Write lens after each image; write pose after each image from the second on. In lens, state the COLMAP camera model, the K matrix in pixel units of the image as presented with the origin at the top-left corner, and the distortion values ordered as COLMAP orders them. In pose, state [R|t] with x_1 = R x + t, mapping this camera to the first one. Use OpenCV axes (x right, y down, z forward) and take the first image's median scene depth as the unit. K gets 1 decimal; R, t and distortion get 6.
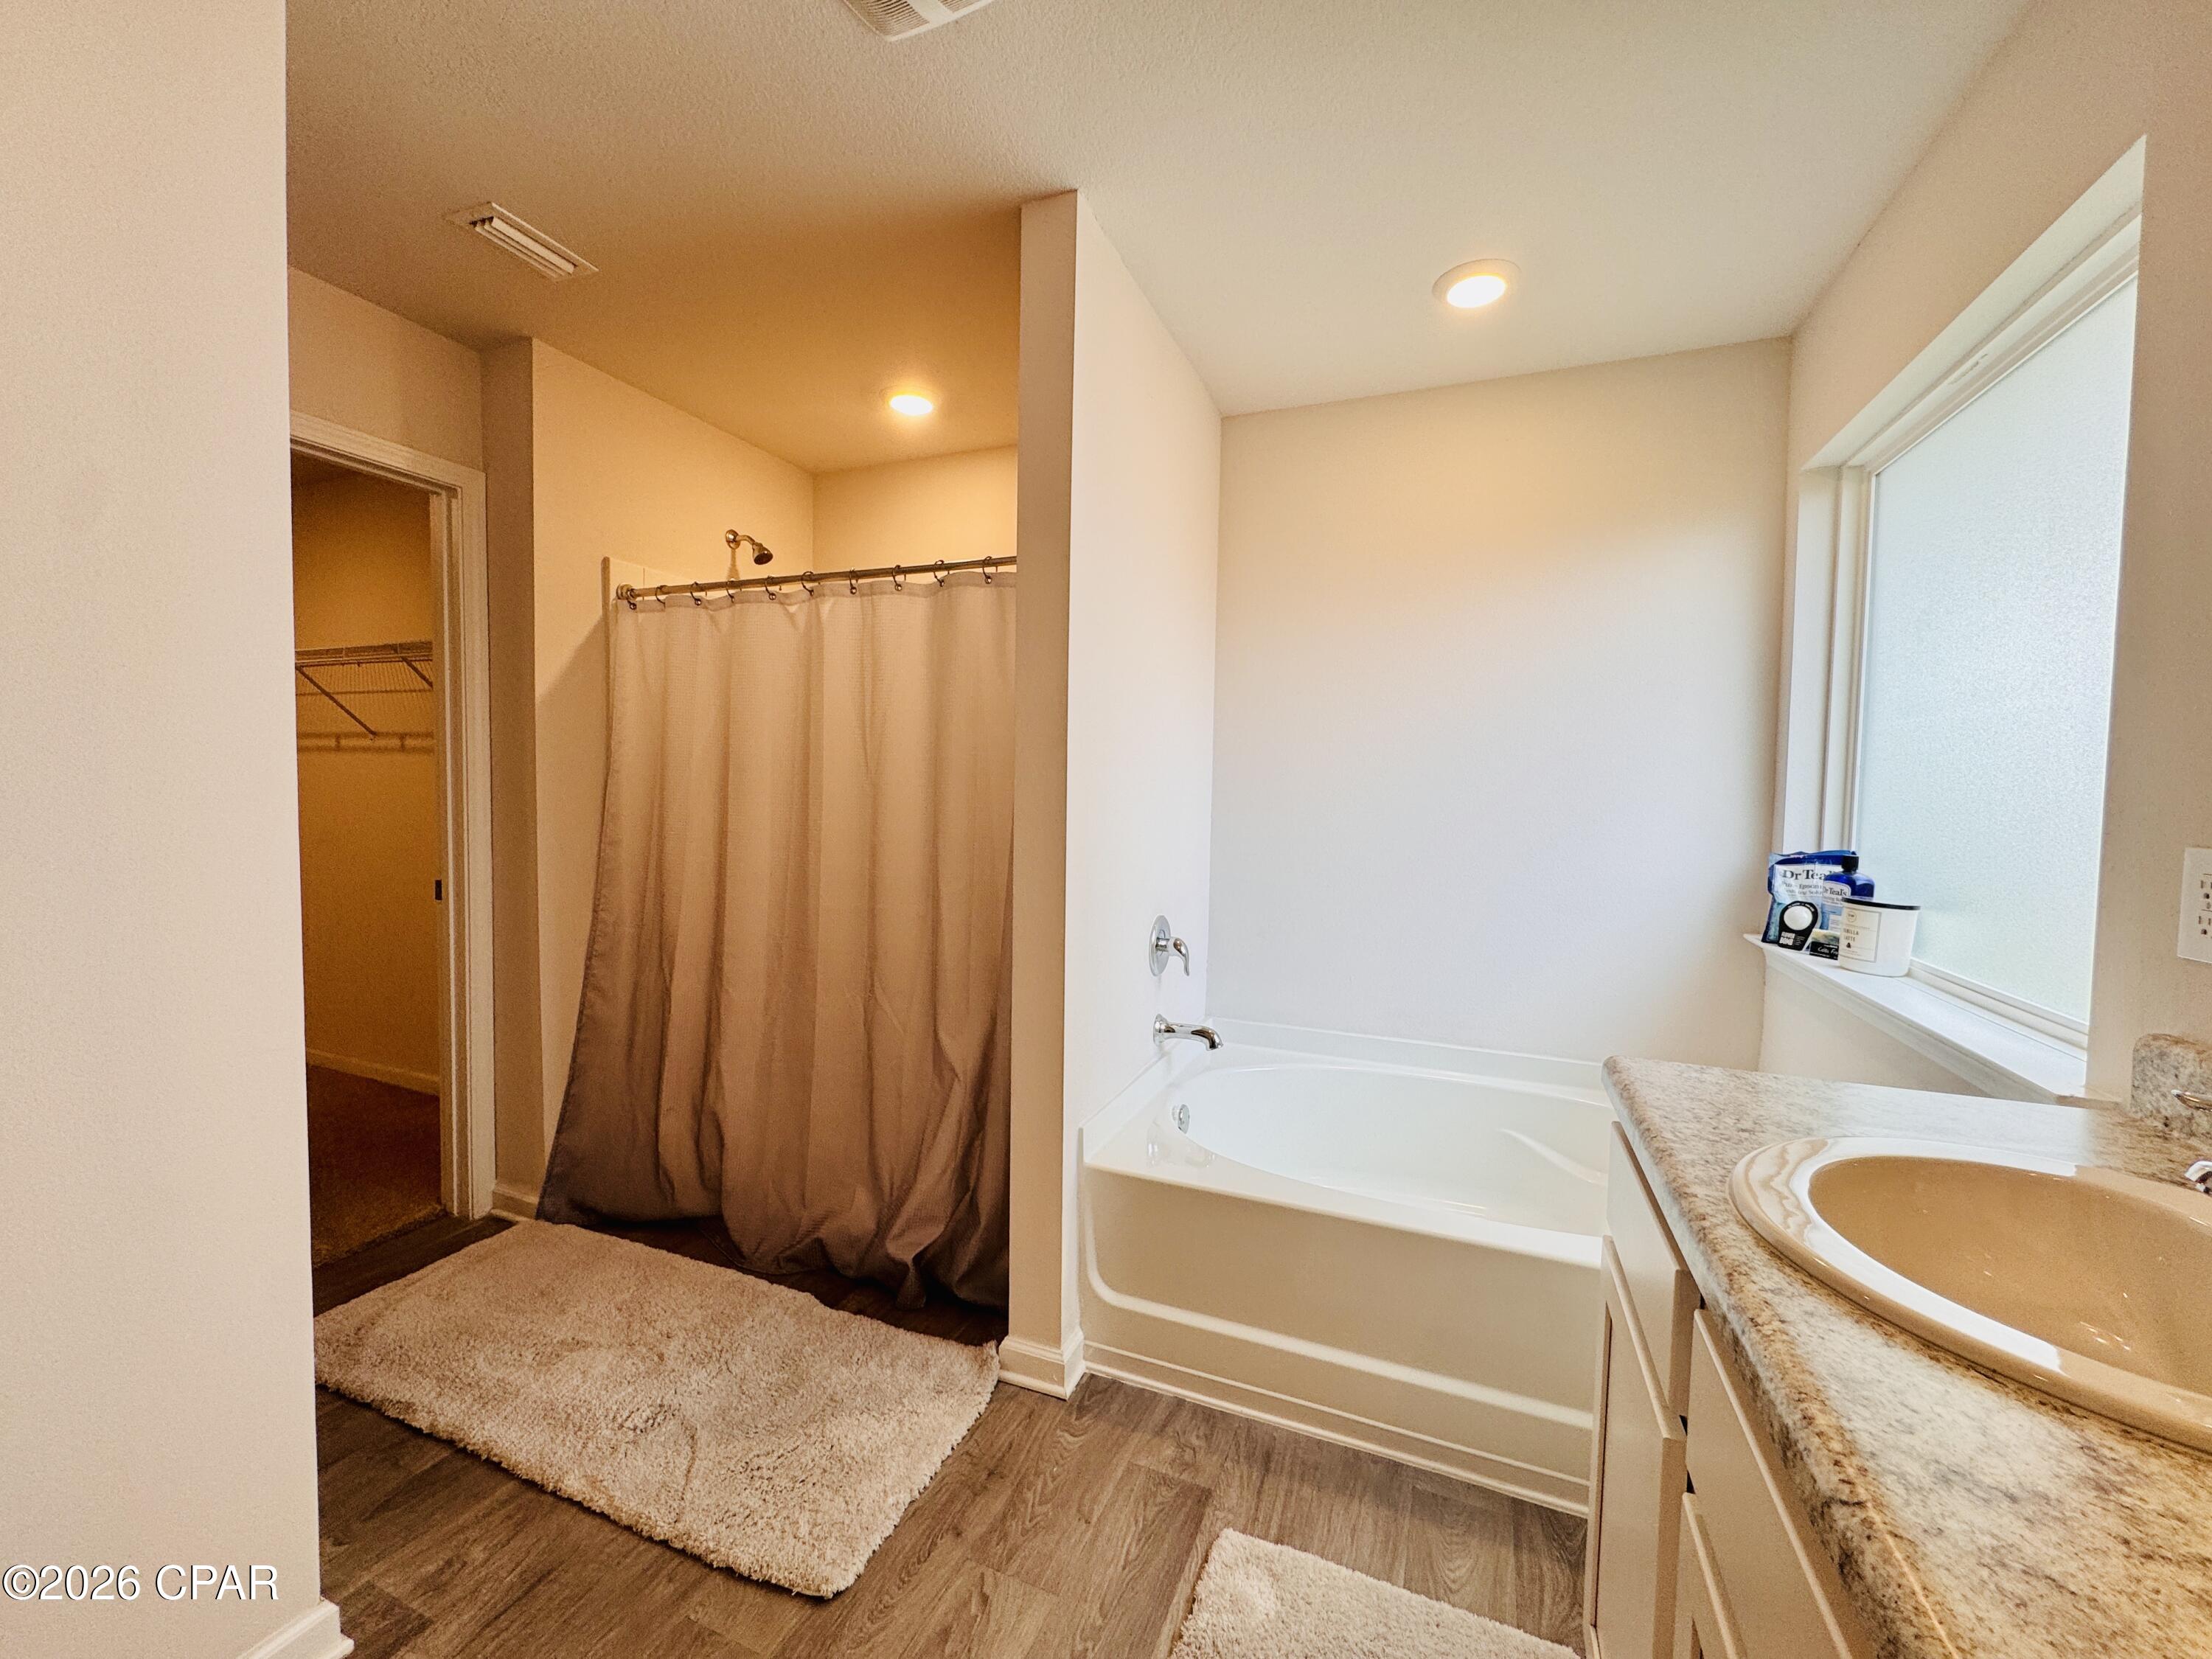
lens RADIAL K [[884.0, 0, 1105.0], [0, 884.0, 828.3], [0, 0, 1]] dist [-0.001215, 0.000038]
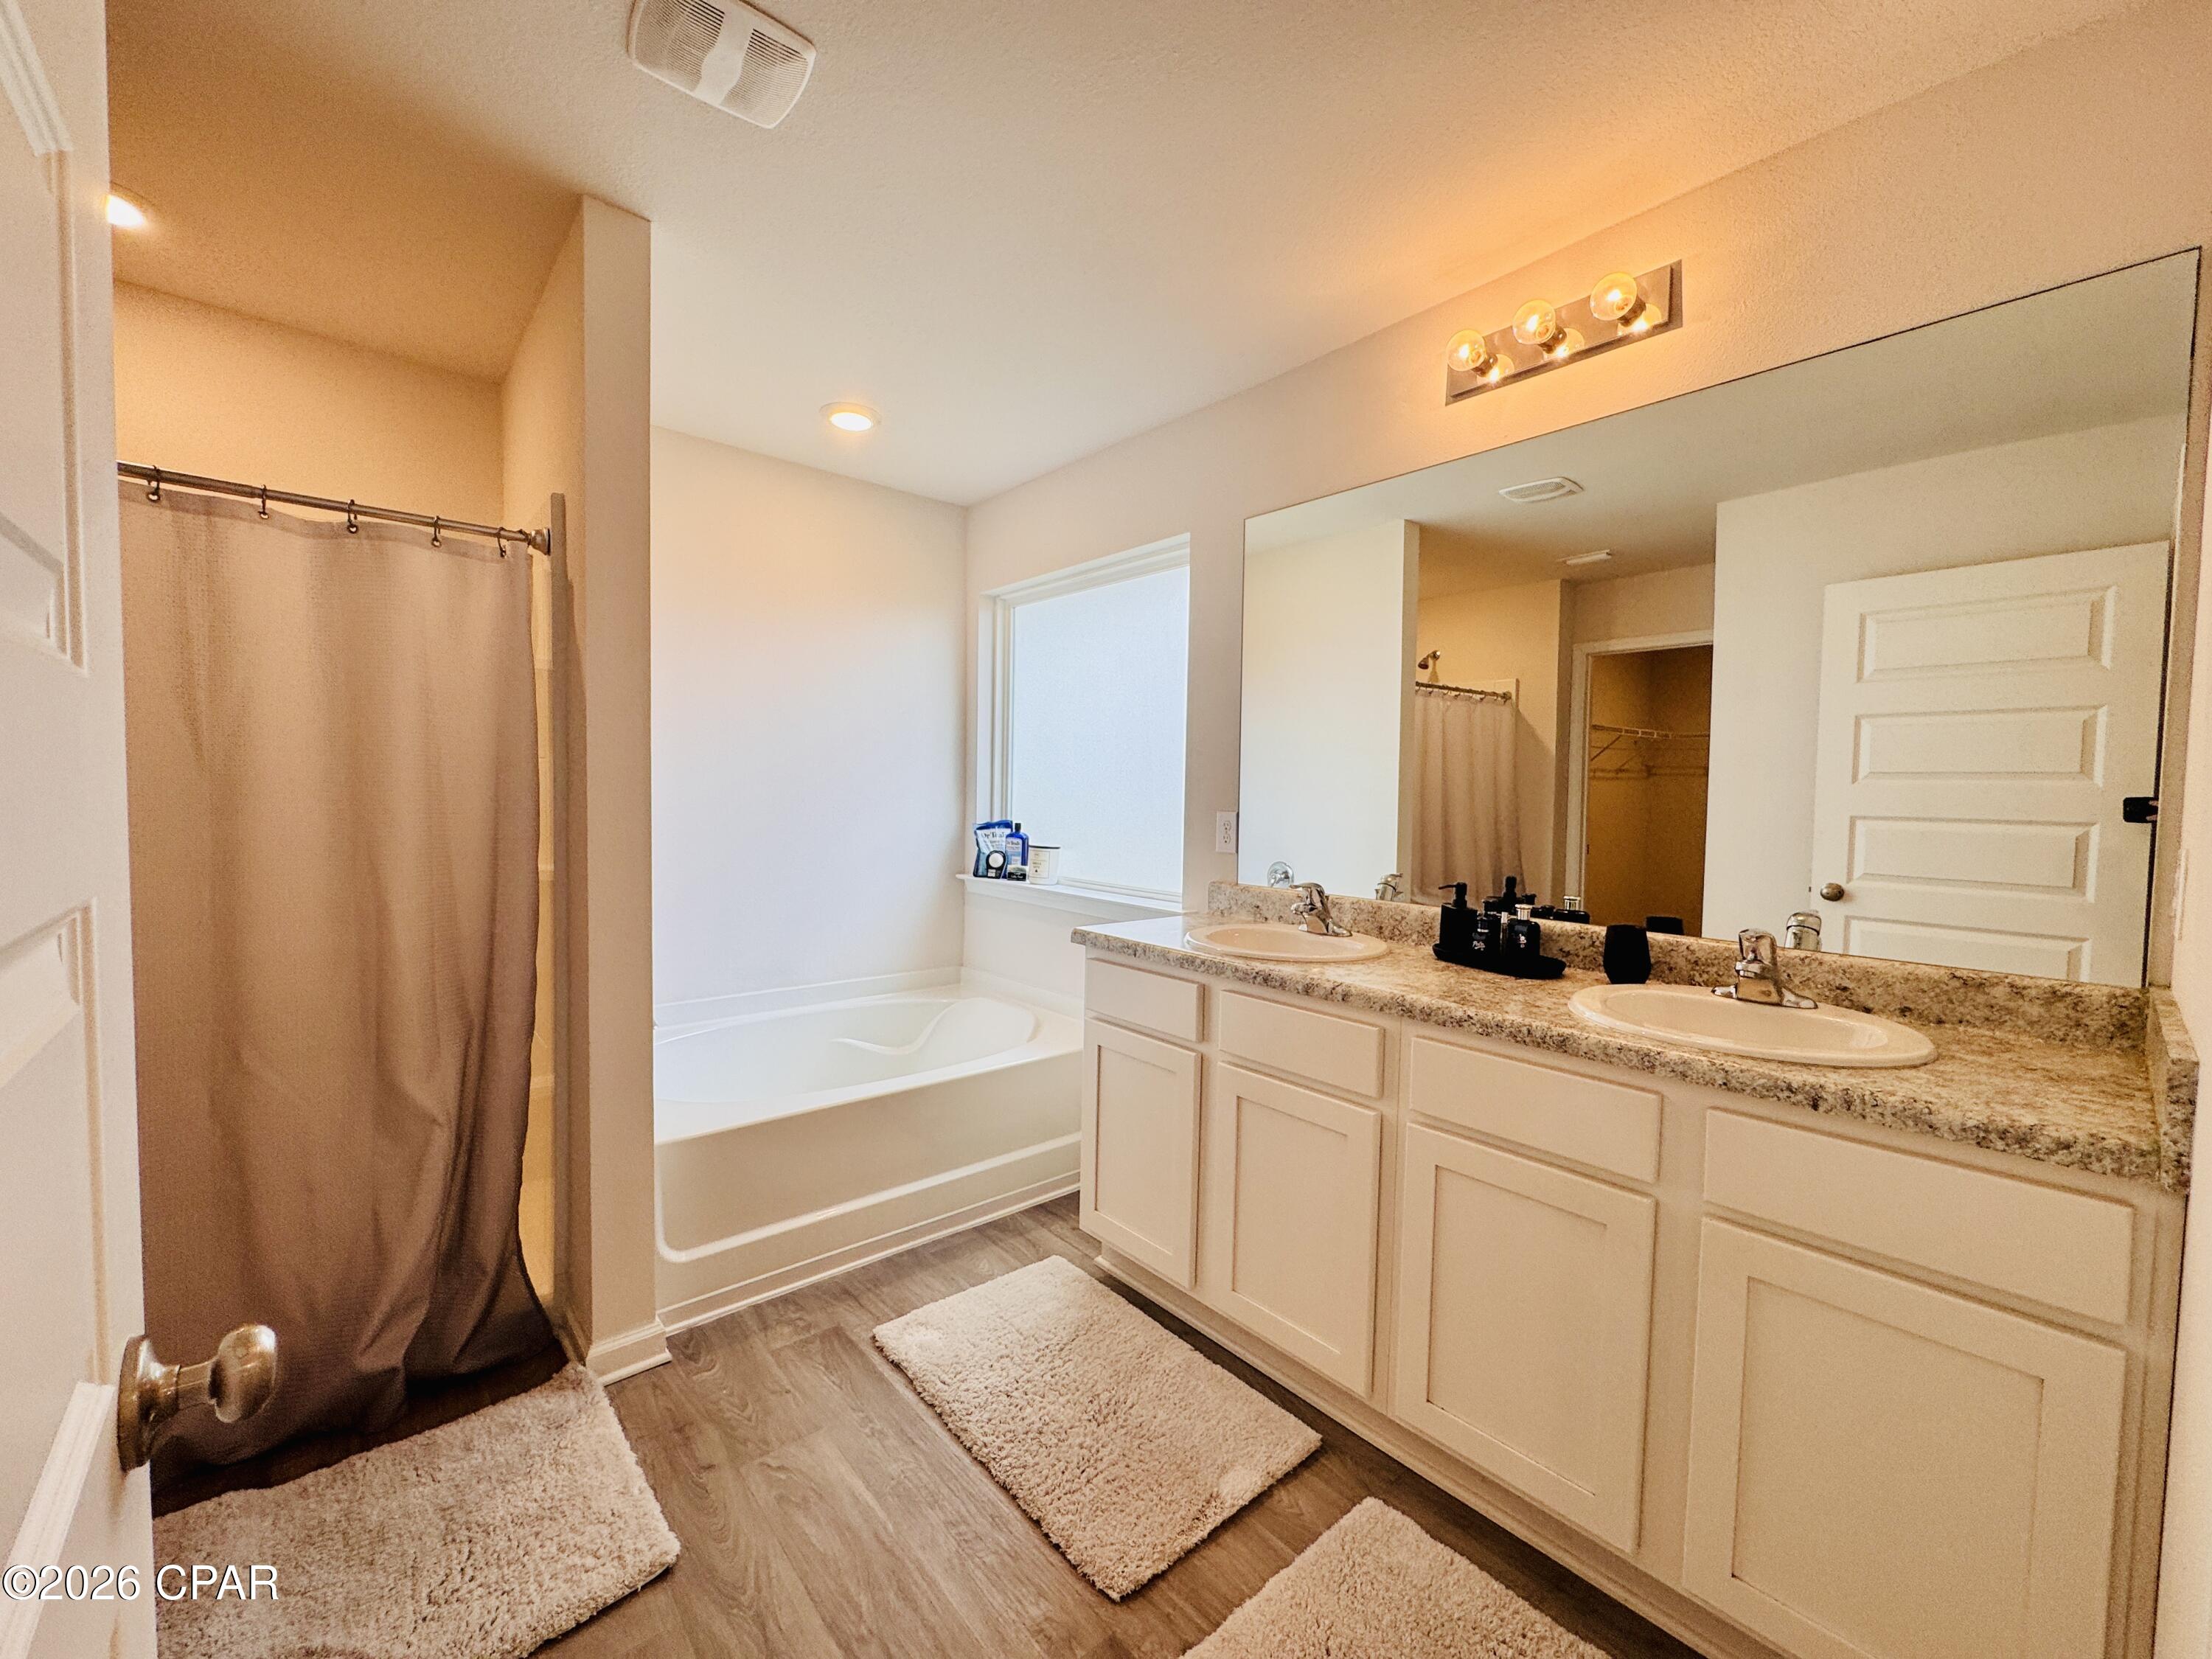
lens RADIAL K [[884.0, 0, 1105.0], [0, 884.0, 828.3], [0, 0, 1]] dist [-0.001215, 0.000038]
pose [[0.451023, -0.046010, 0.891326, -0.685581], [0.032256, 0.998858, 0.035238, -0.014553], [-0.891929, 0.012858, 0.451992, 0.040584]]
